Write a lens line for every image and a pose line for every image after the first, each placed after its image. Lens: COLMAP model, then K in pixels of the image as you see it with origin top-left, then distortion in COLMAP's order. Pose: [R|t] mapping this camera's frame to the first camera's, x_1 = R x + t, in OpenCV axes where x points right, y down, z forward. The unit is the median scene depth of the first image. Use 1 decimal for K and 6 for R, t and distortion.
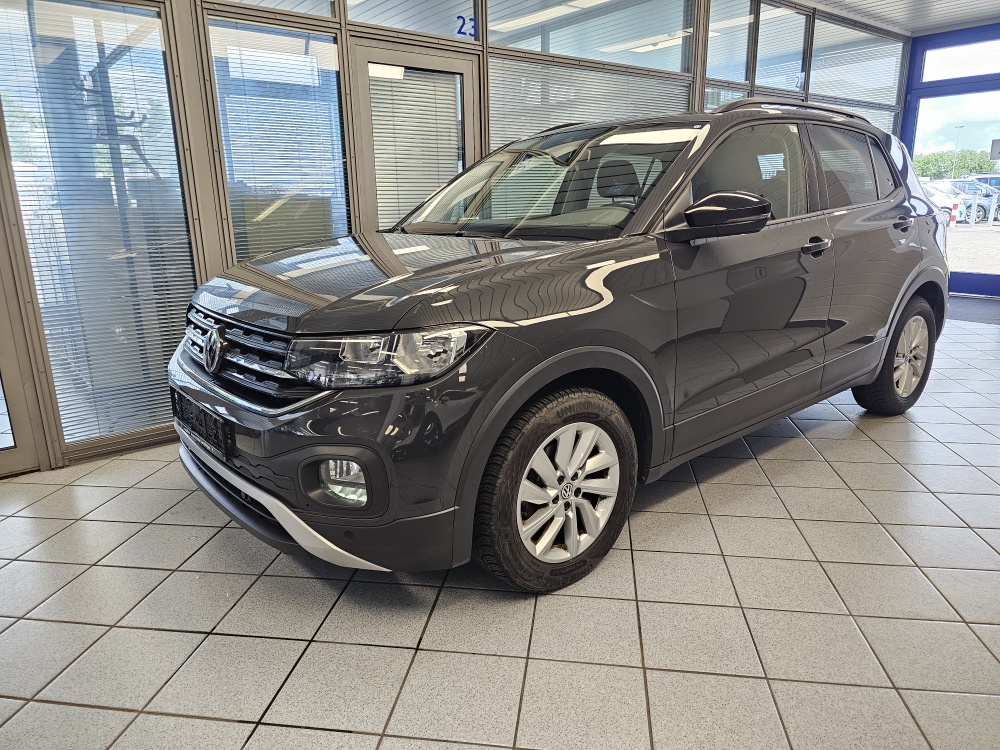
lens RADIAL K [[666.3, 0, 519.0], [0, 666.3, 383.8], [0, 0, 1]] dist [0.069454, -0.074106]
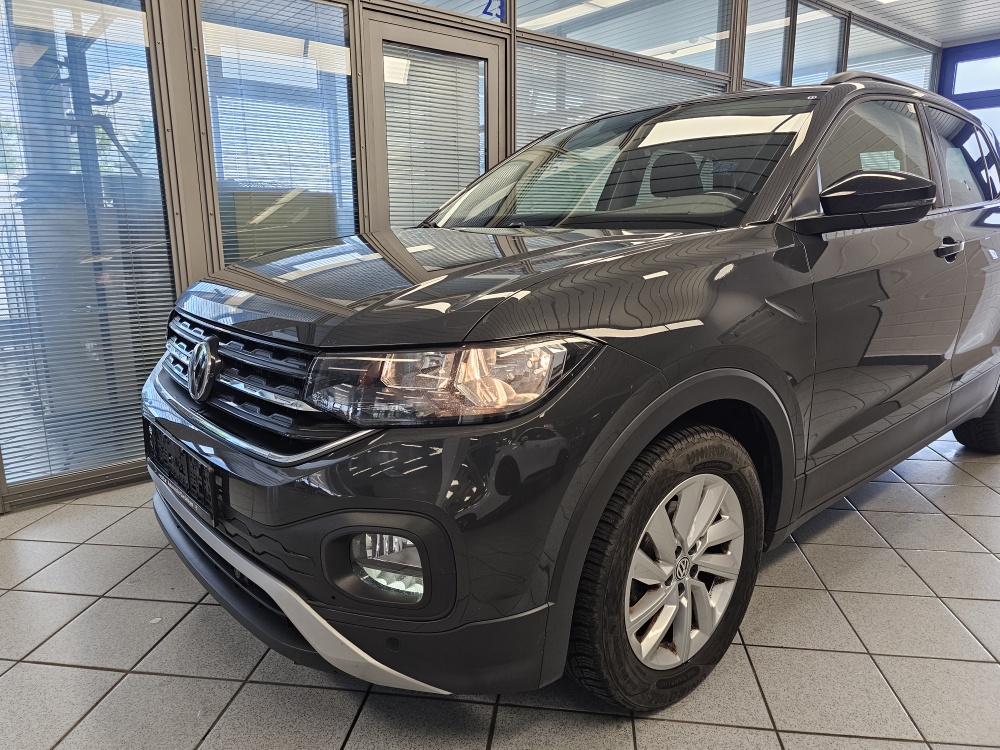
lens RADIAL K [[678.4, 0, 500.0], [0, 678.4, 375.0], [0, 0, 1]] dist [0.066088, -0.078506]
pose [[0.999921, 0.011640, 0.004800, -0.128617], [-0.011393, 0.998759, -0.048478, -0.011731], [-0.005358, 0.048419, 0.998813, 0.247973]]
